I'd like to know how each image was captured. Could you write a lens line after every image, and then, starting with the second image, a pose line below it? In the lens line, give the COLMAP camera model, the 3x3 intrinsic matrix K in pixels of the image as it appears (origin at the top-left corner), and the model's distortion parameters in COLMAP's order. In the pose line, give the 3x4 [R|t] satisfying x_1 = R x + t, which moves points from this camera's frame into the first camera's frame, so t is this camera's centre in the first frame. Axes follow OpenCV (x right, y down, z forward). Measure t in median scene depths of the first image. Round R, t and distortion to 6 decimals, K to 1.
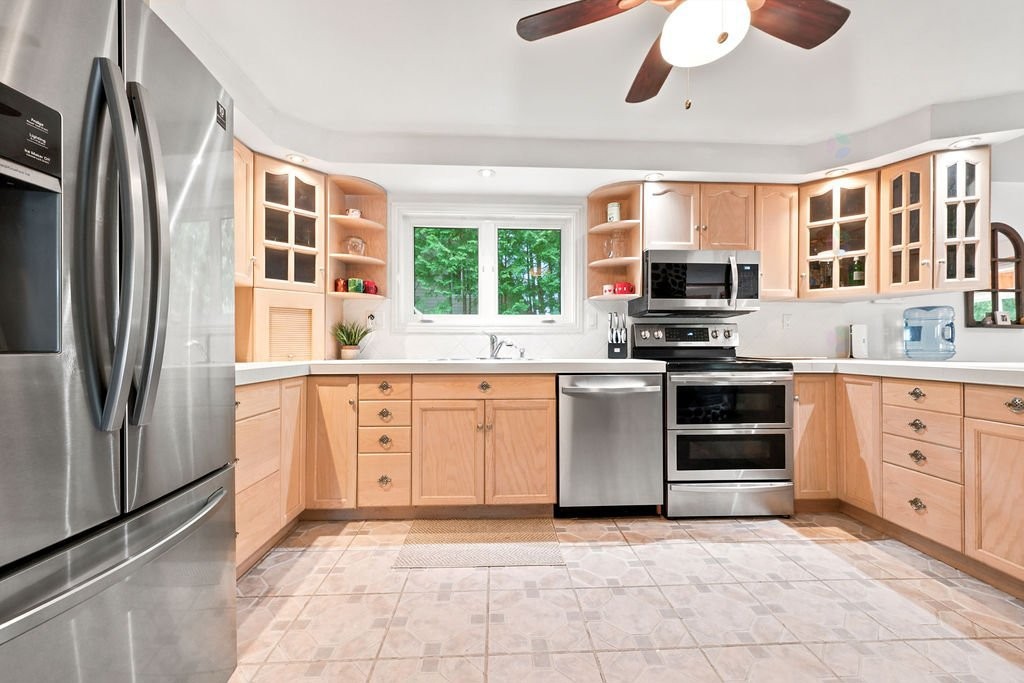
lens RADIAL K [[409.7, 0, 511.3], [0, 409.7, 342.8], [0, 0, 1]] dist [-0.000408, -0.000139]
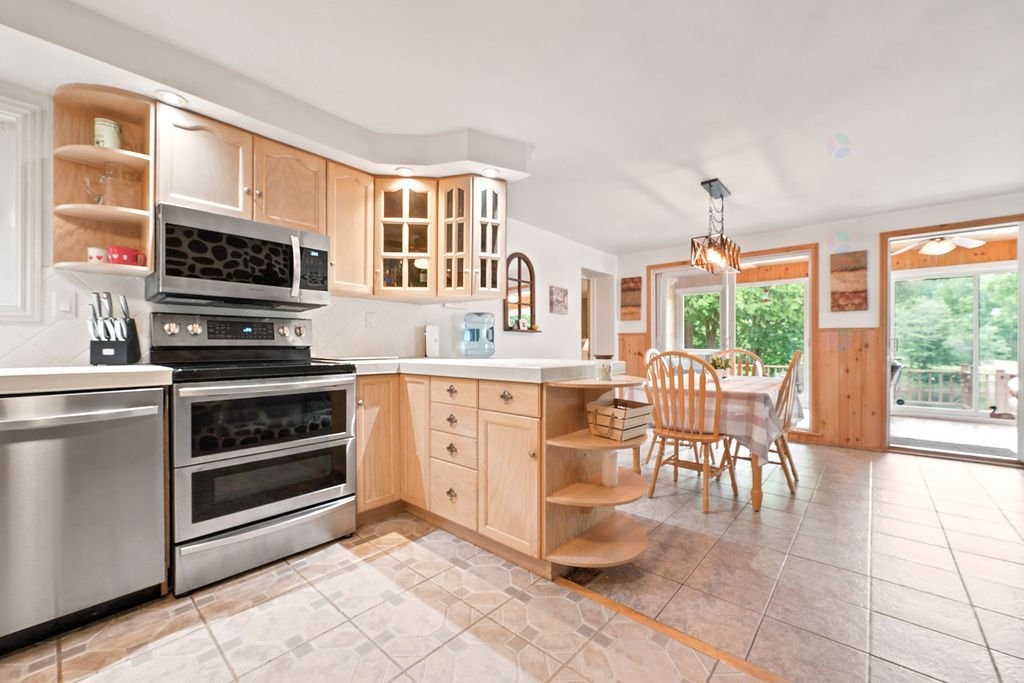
lens RADIAL K [[409.7, 0, 512.5], [0, 409.7, 347.1], [0, 0, 1]] dist [-0.000408, -0.000139]
pose [[0.693513, -0.002313, 0.720440, 0.278744], [-0.006437, 0.999935, 0.009407, 0.000701], [-0.720415, -0.011161, 0.693453, 0.125072]]
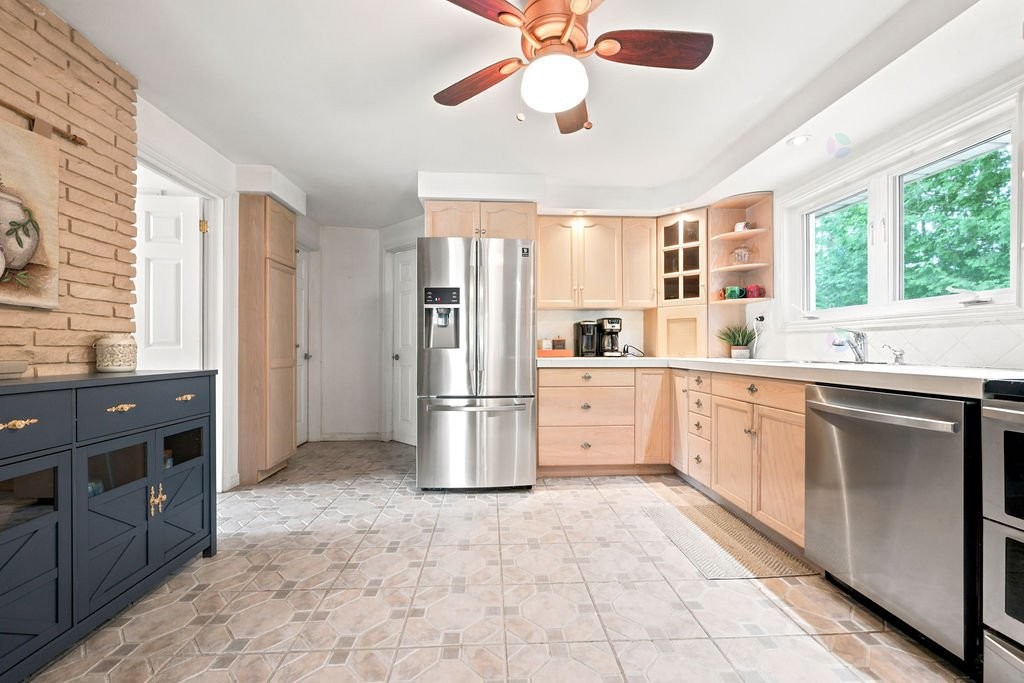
lens RADIAL K [[409.7, 0, 509.3], [0, 409.7, 349.1], [0, 0, 1]] dist [-0.000408, -0.000139]
pose [[0.003449, 0.003393, -0.999988, 0.854886], [0.008780, 0.999956, 0.003423, 0.006991], [0.999956, -0.008791, 0.003419, 0.438421]]
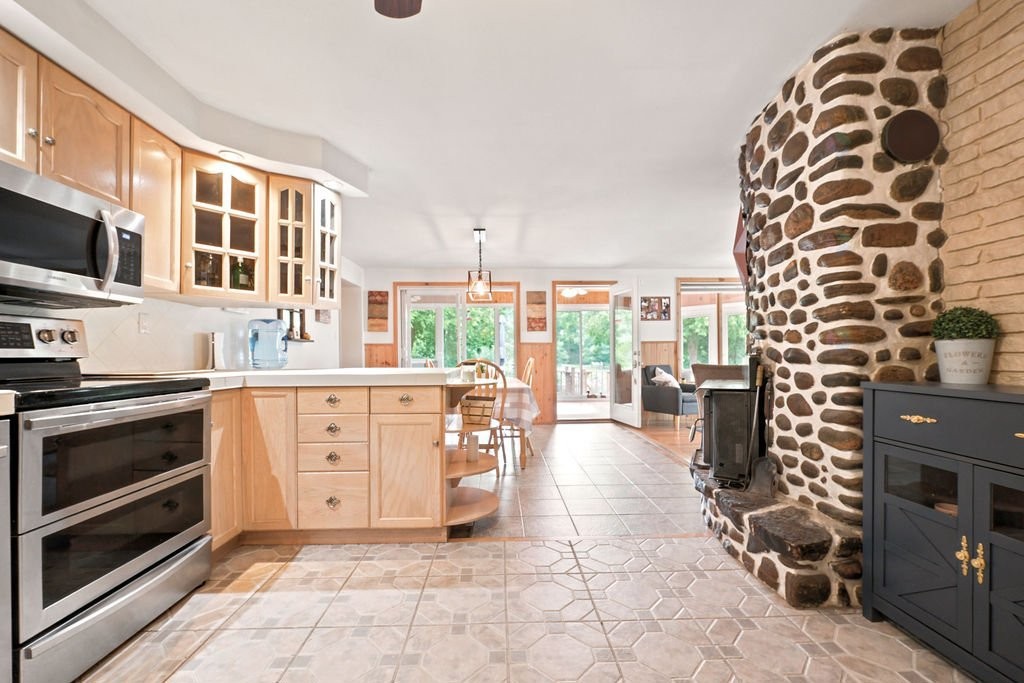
lens RADIAL K [[417.4, 0, 511.5], [0, 417.4, 355.5], [0, 0, 1]] dist [-0.000610, -0.000946]
pose [[0.013895, -0.001223, 0.999903, -0.087176], [-0.003442, 0.999993, 0.001271, 0.003861], [-0.999898, -0.003459, 0.013890, 0.427366]]
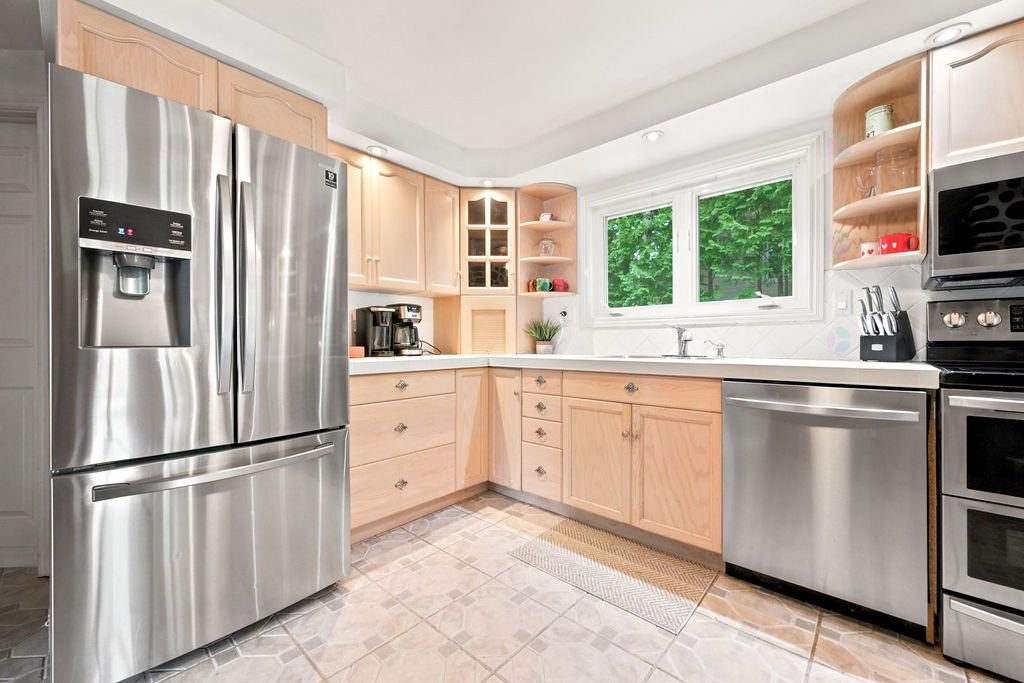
lens RADIAL K [[409.7, 0, 510.1], [0, 409.7, 341.4], [0, 0, 1]] dist [-0.000408, -0.000139]
pose [[0.708857, -0.003055, -0.705346, 0.356668], [0.008884, 0.999950, 0.004597, 0.001696], [0.705297, -0.009524, 0.708848, 0.210675]]
